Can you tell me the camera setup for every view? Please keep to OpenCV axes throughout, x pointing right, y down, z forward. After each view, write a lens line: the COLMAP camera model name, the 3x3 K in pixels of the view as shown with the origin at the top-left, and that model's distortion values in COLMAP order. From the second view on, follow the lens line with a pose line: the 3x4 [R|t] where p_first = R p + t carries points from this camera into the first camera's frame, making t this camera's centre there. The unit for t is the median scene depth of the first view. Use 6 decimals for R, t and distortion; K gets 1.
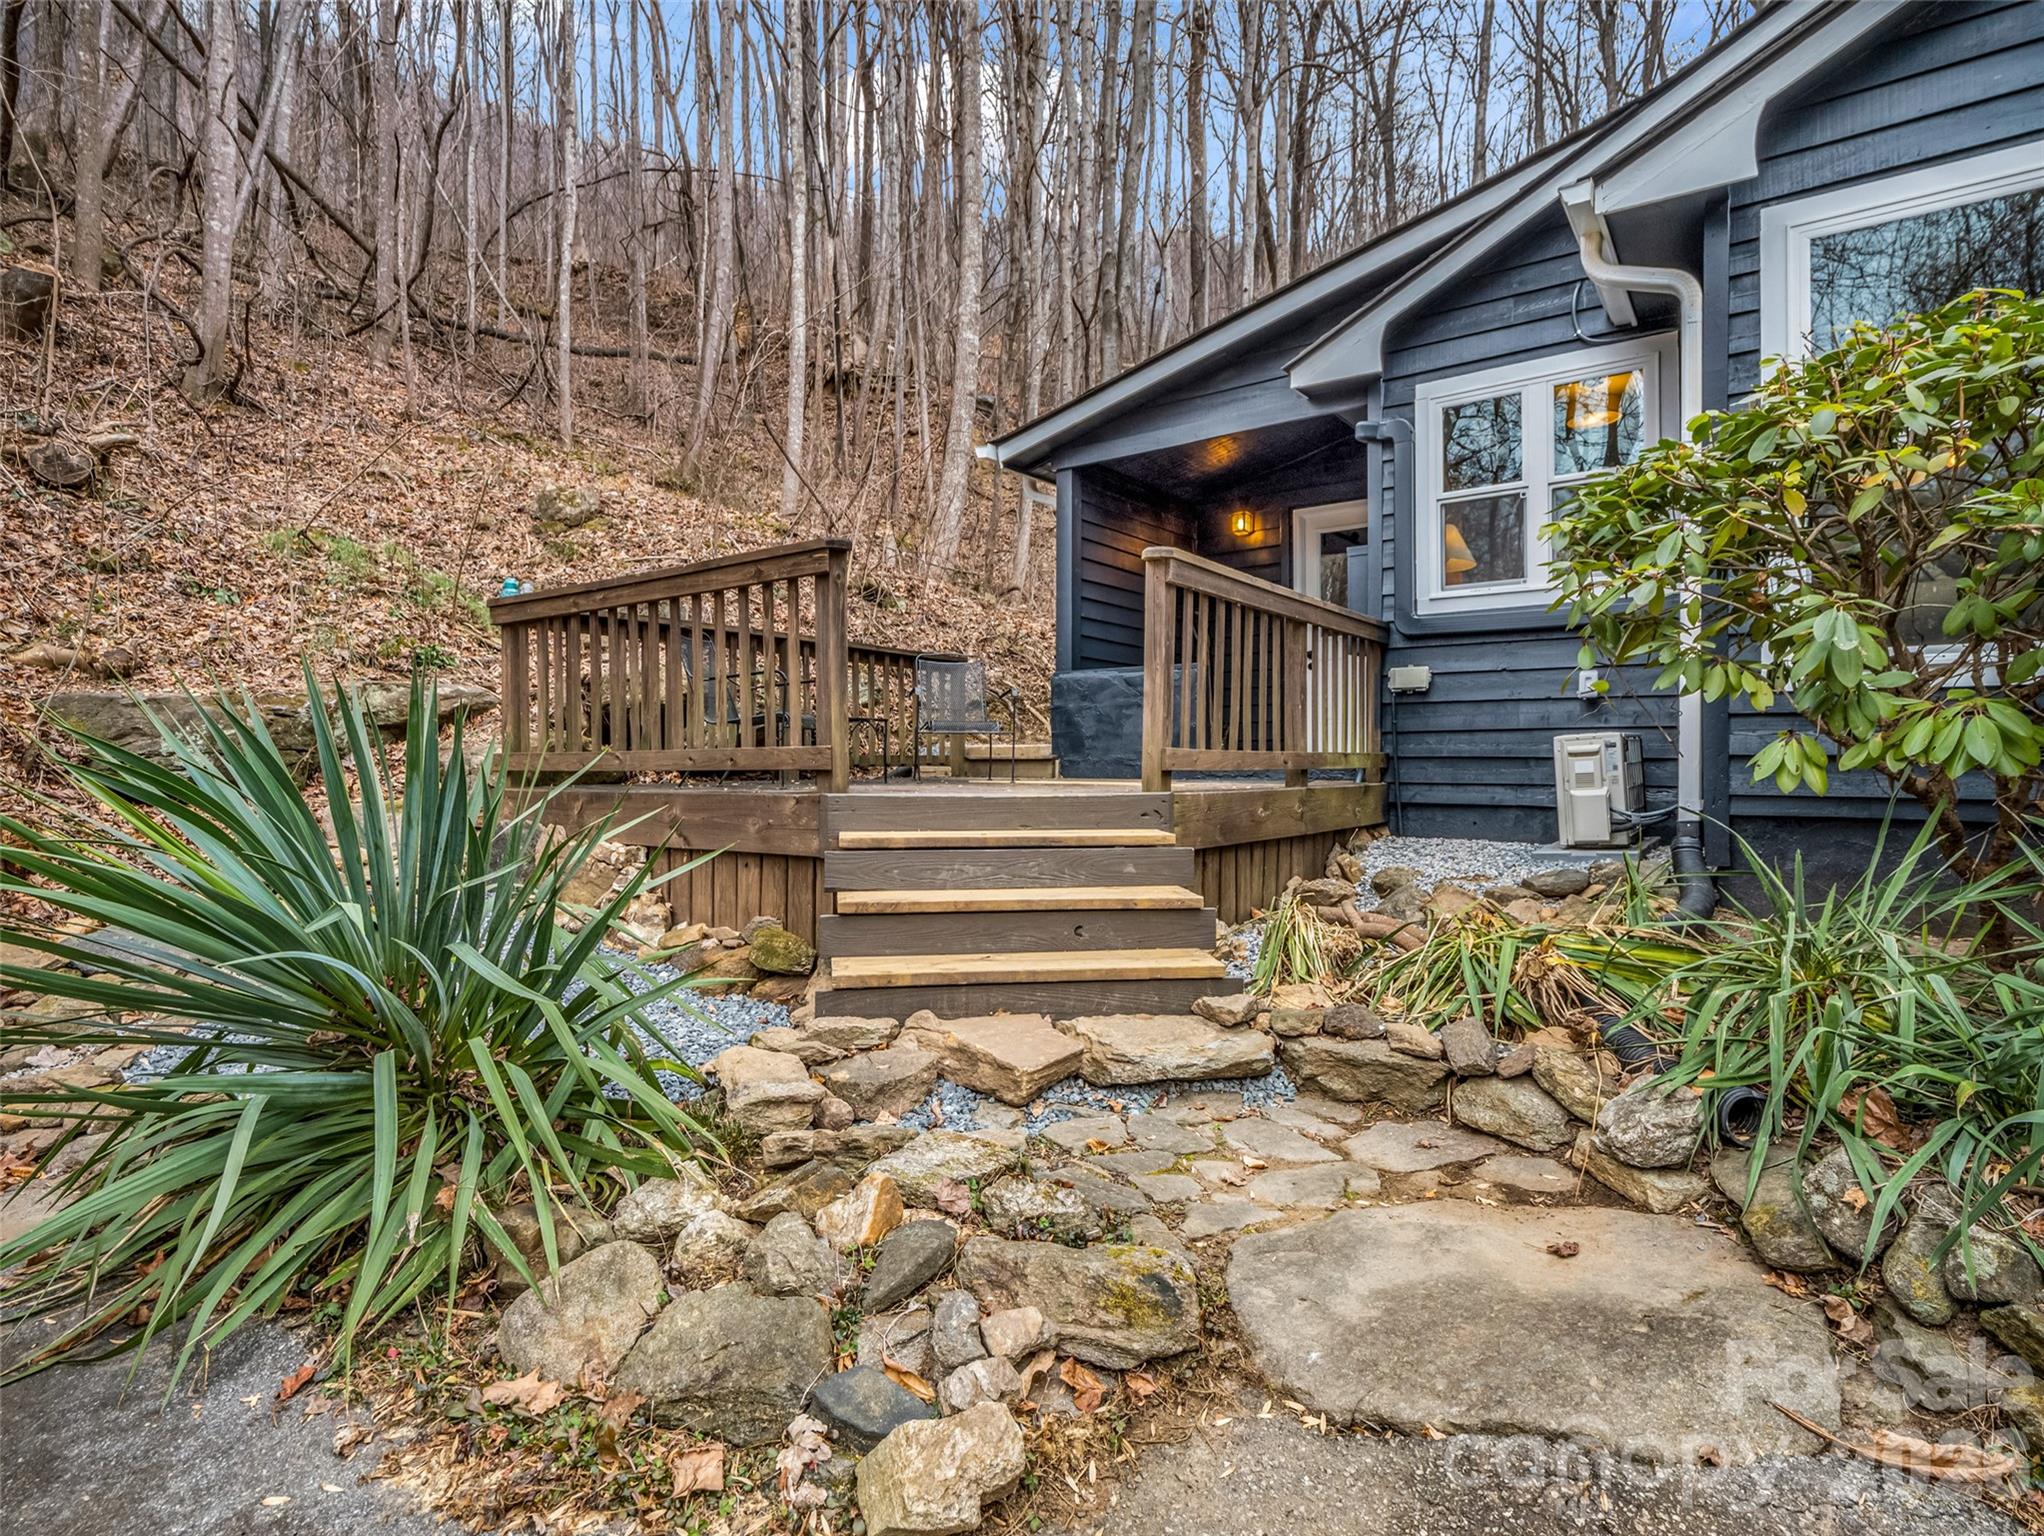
lens RADIAL K [[1065.3, 0, 1038.9], [0, 1065.3, 763.1], [0, 0, 1]] dist [-0.004436, -0.004222]
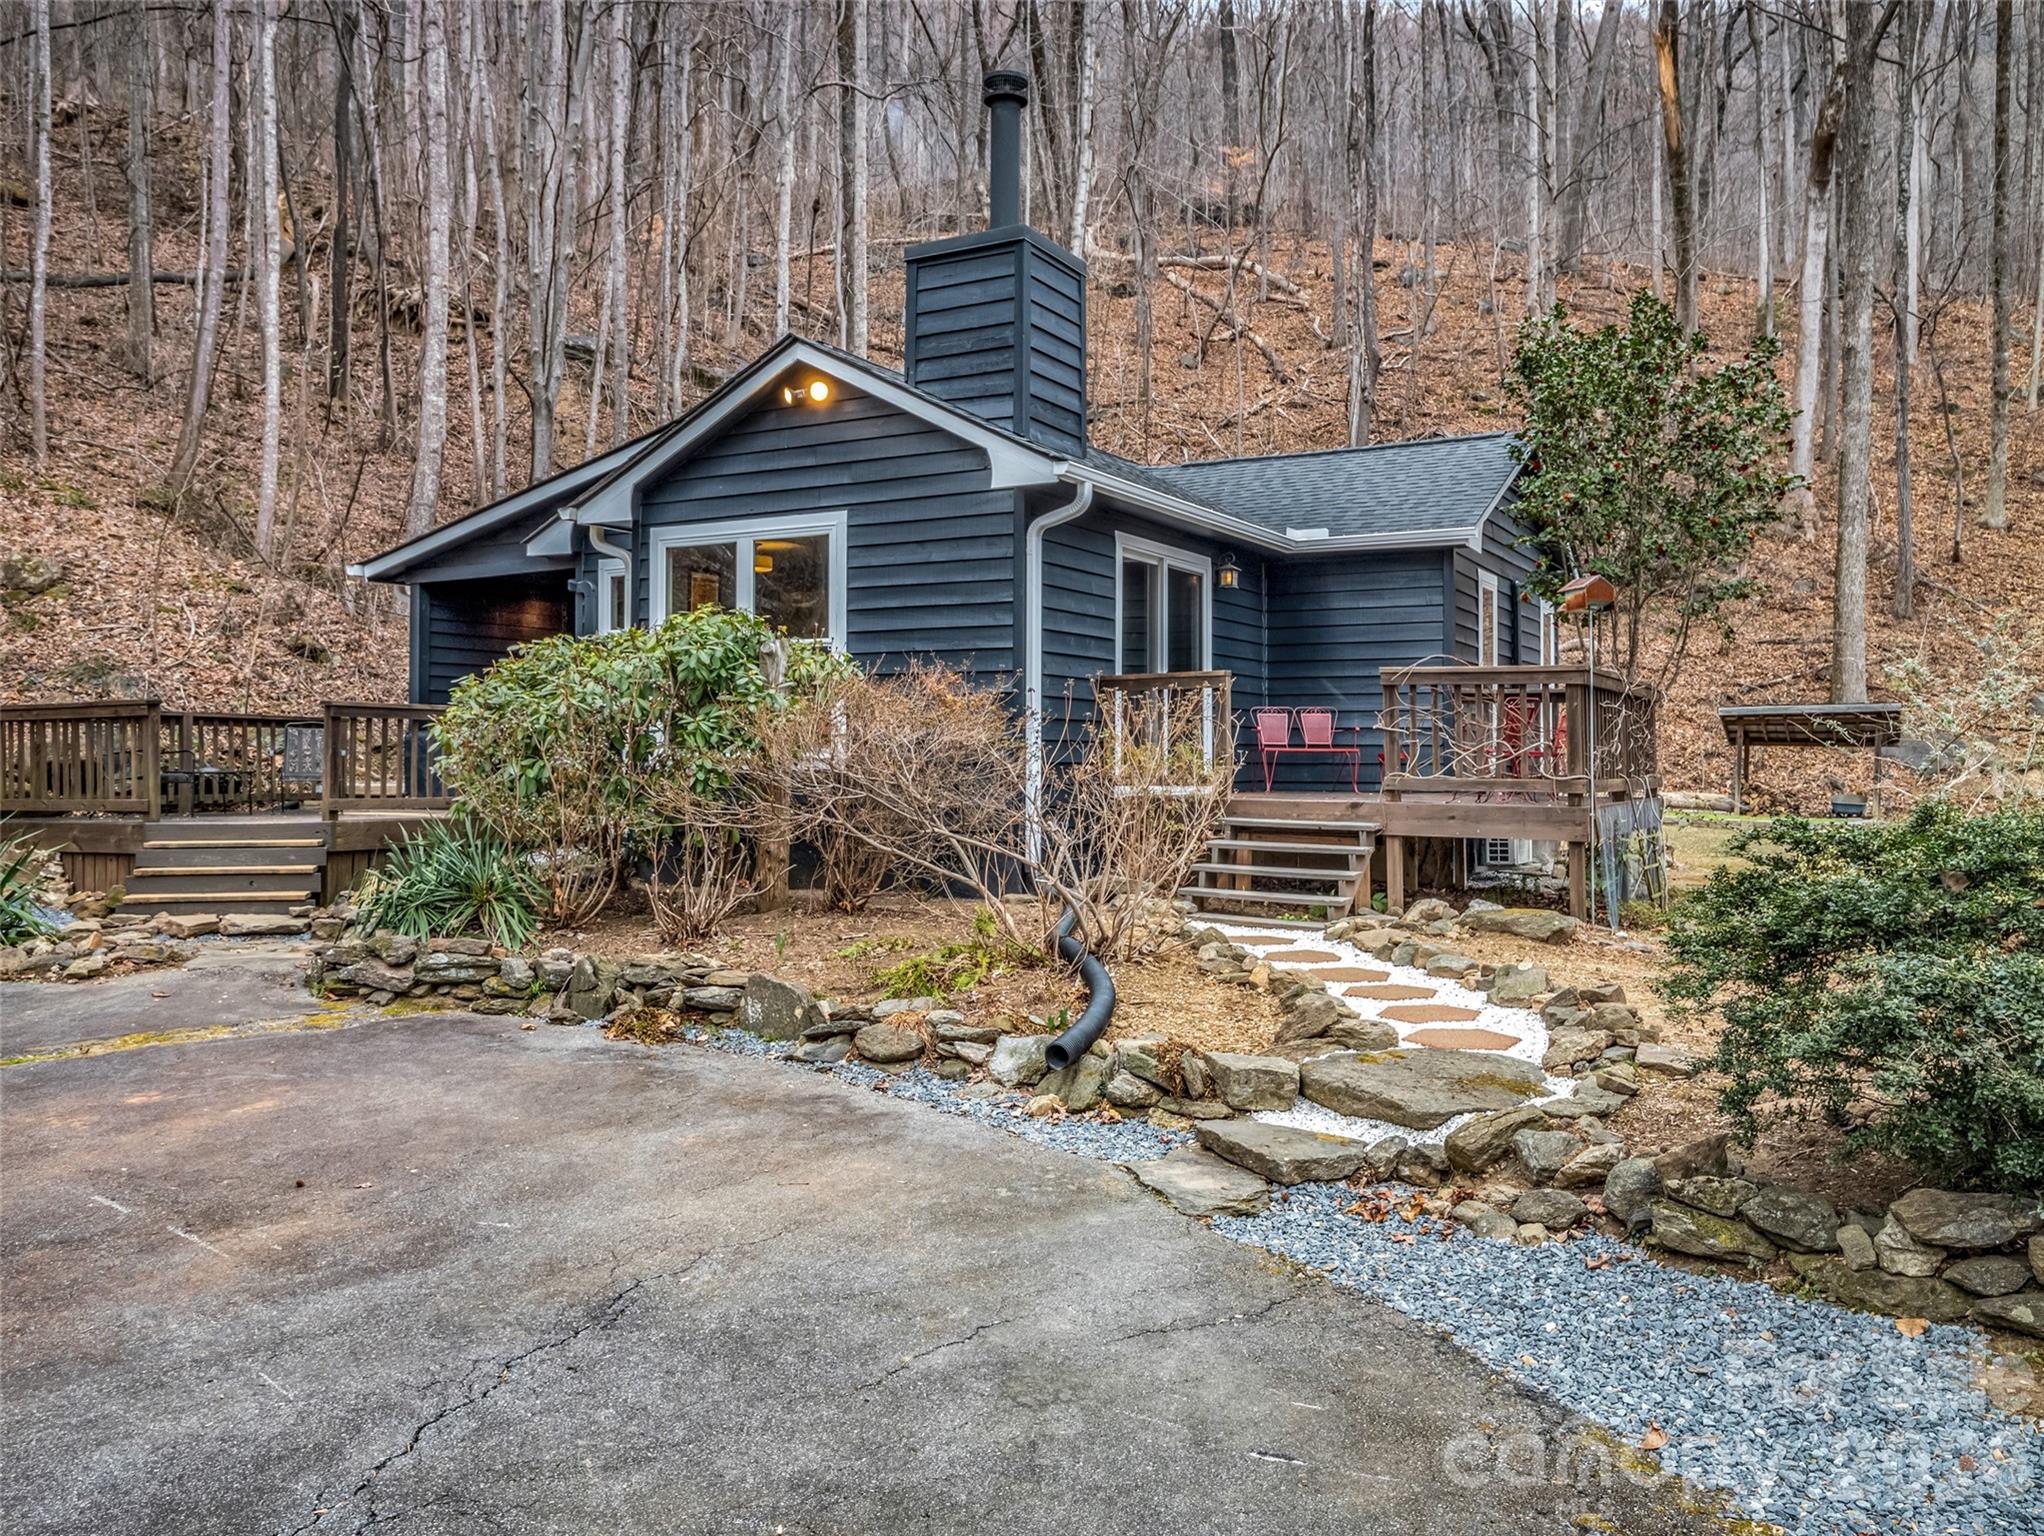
lens RADIAL K [[1614.6, 0, 1040.0], [0, 1614.6, 749.4], [0, 0, 1]] dist [-0.016165, 0.019824]
pose [[0.992064, 0.001361, 0.125730, 0.544633], [0.000149, 0.999928, -0.012002, -0.036867], [-0.125737, 0.011926, 0.991992, -1.118674]]
